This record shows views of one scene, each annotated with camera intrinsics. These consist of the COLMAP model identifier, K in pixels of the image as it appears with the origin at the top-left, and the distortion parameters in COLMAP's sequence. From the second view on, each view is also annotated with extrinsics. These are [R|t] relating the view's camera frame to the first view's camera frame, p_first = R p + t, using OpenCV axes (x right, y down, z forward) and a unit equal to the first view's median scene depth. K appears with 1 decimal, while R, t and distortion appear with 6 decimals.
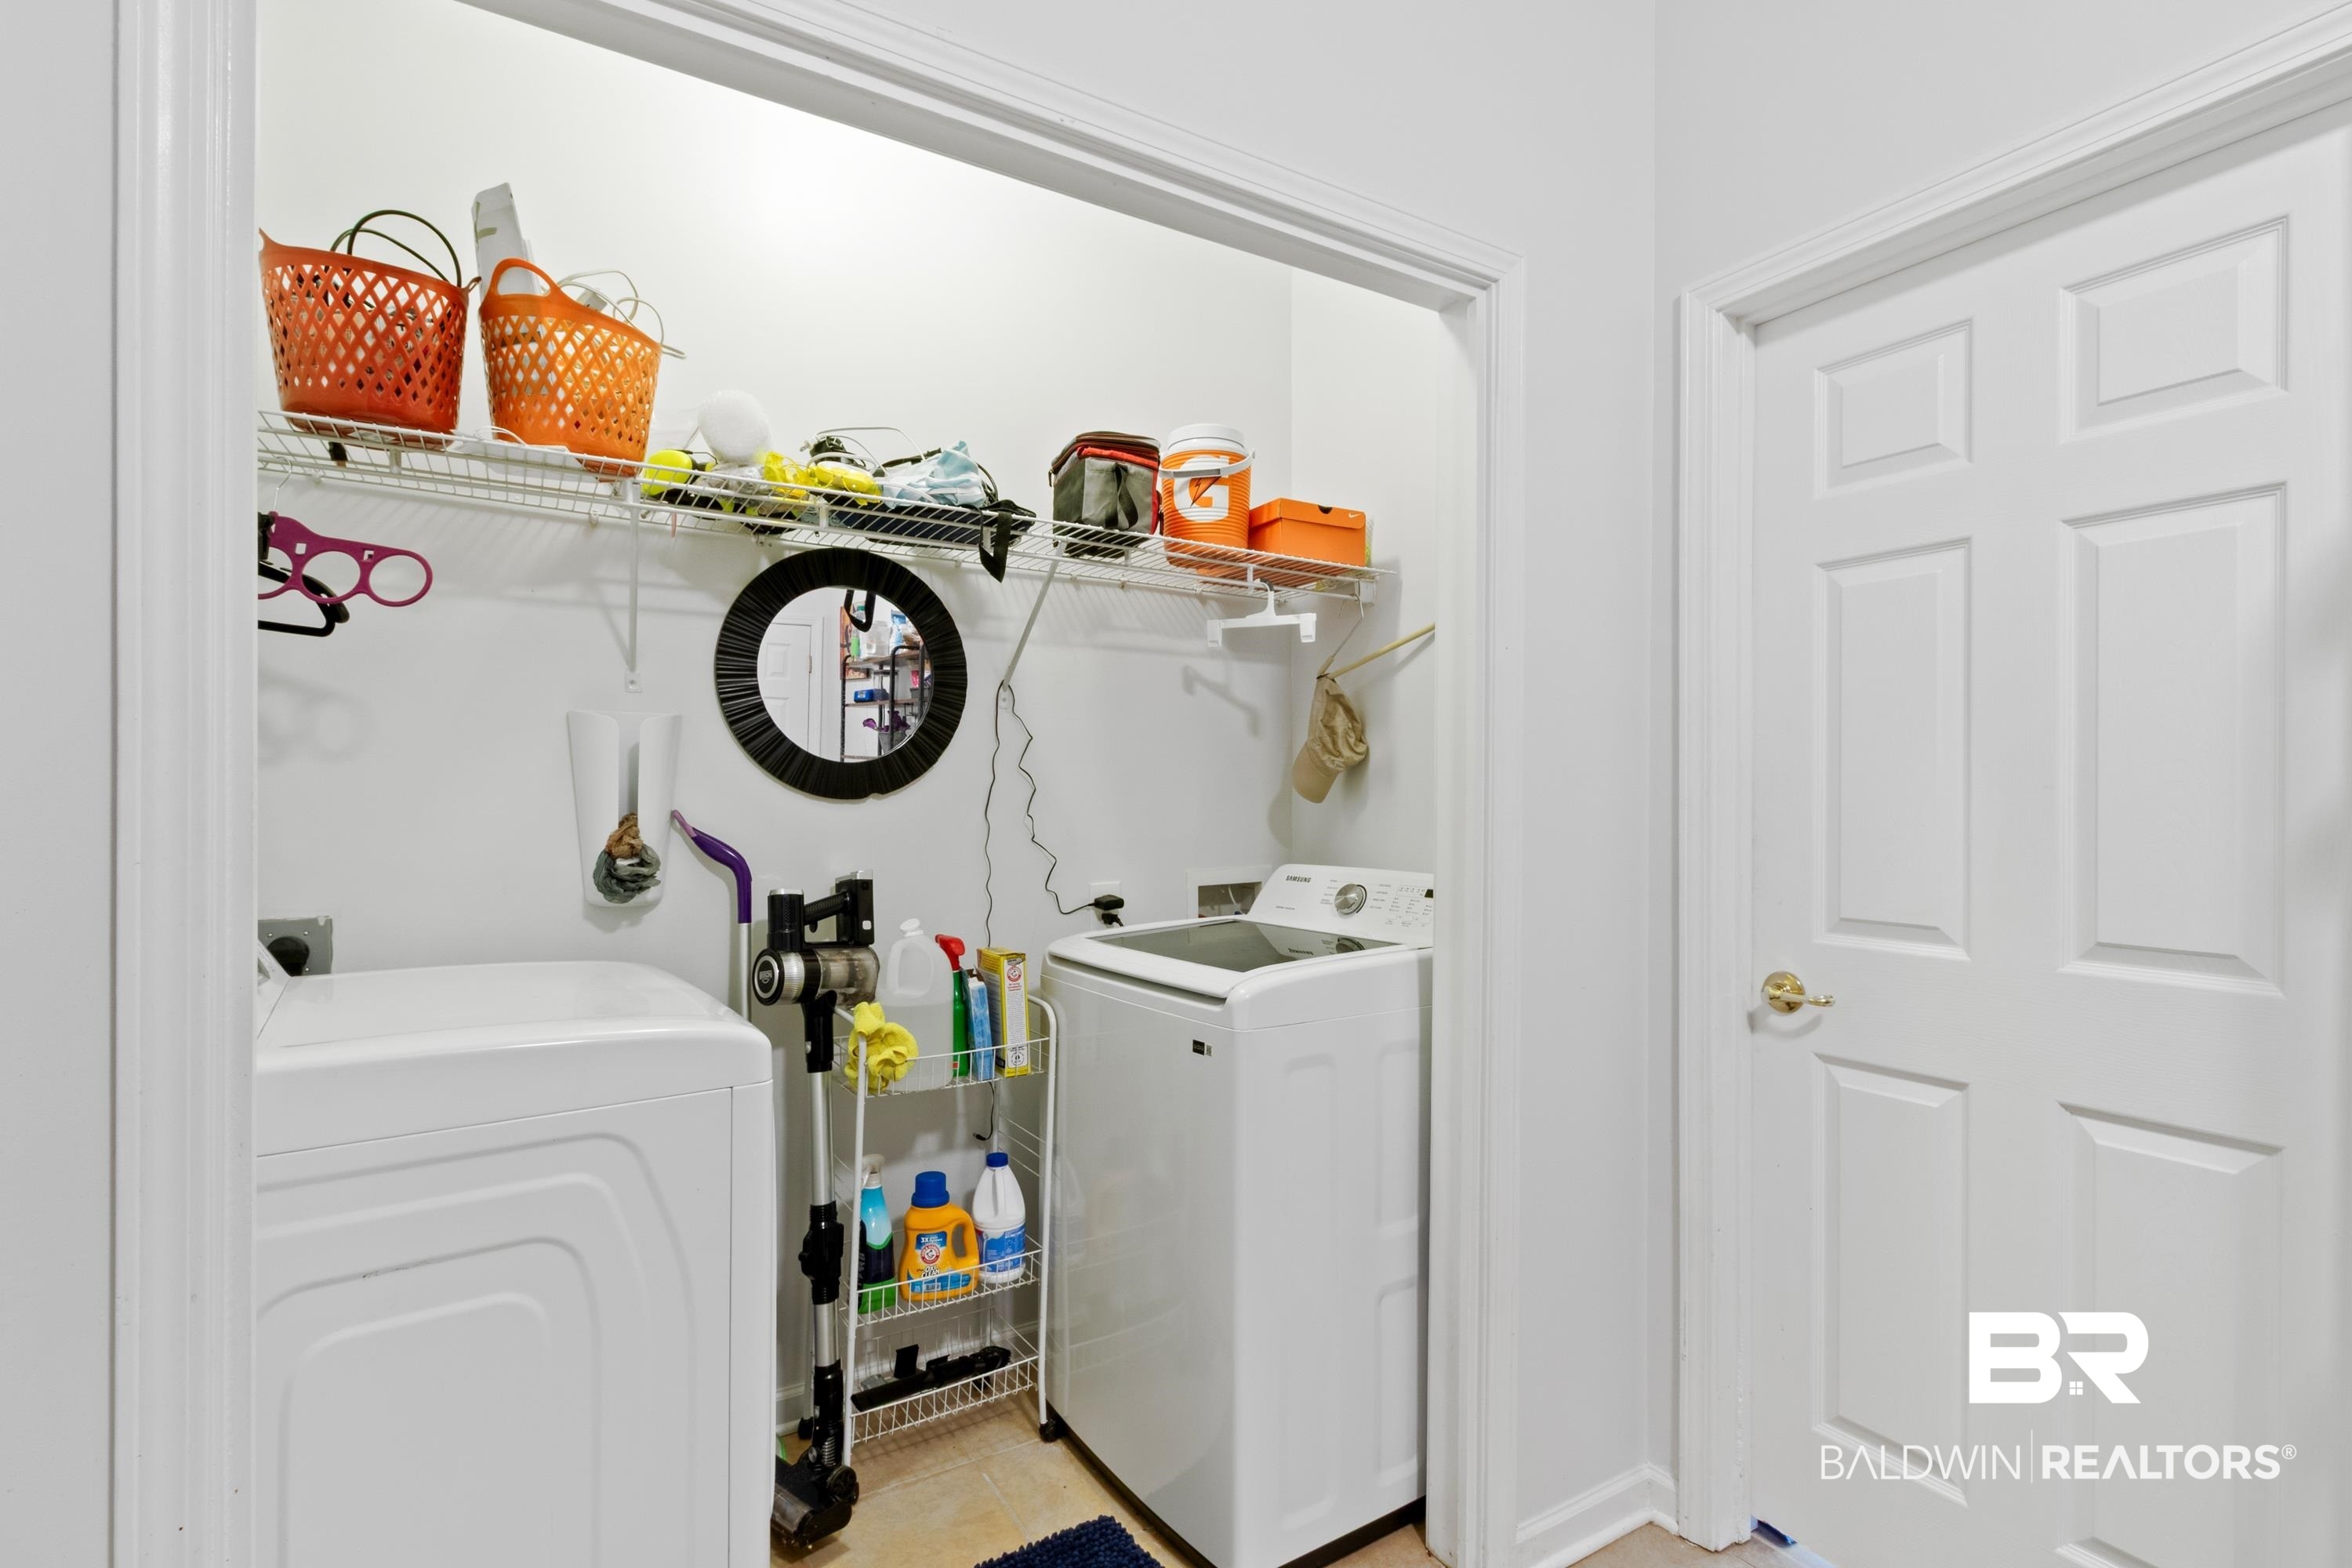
lens RADIAL K [[1079.4, 0, 1160.8], [0, 1079.4, 795.0], [0, 0, 1]] dist [-0.002686, -0.000690]
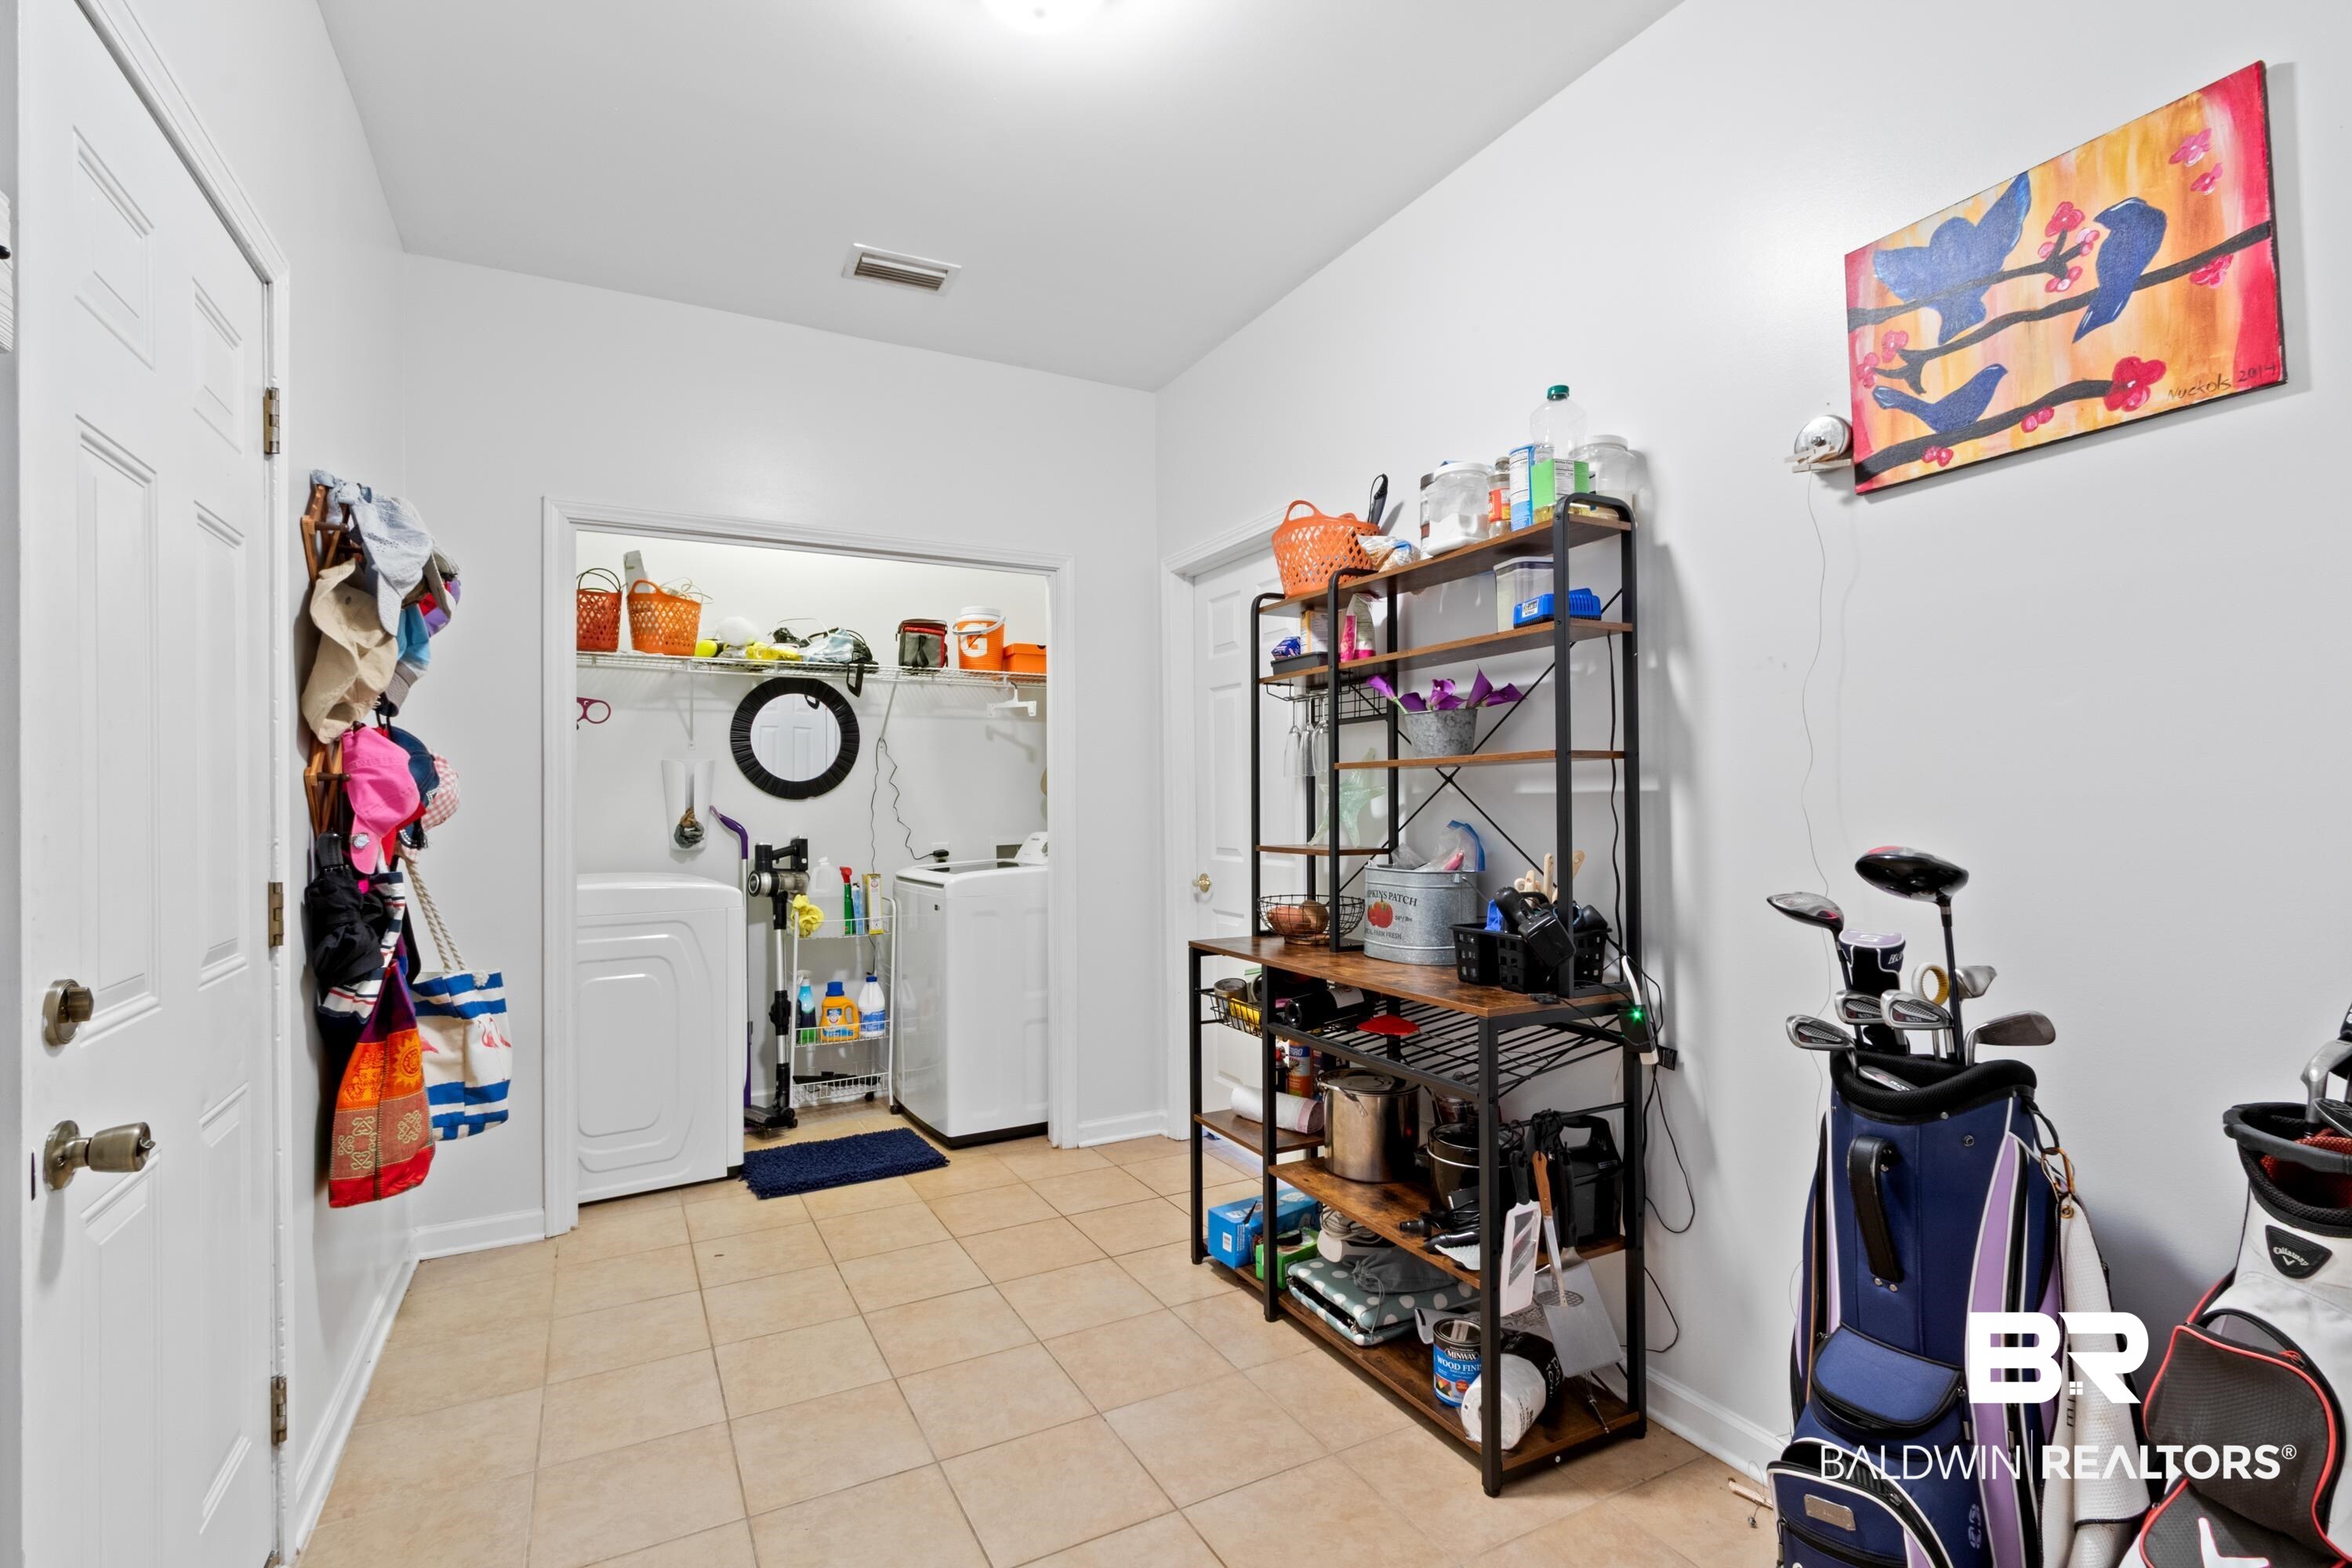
lens RADIAL K [[1079.4, 0, 1160.8], [0, 1079.4, 795.0], [0, 0, 1]] dist [-0.002686, -0.000690]
pose [[0.998391, -0.009789, -0.055847, 0.541402], [0.009619, 0.999948, -0.003320, 0.009229], [0.055877, 0.002778, 0.998434, -1.050909]]
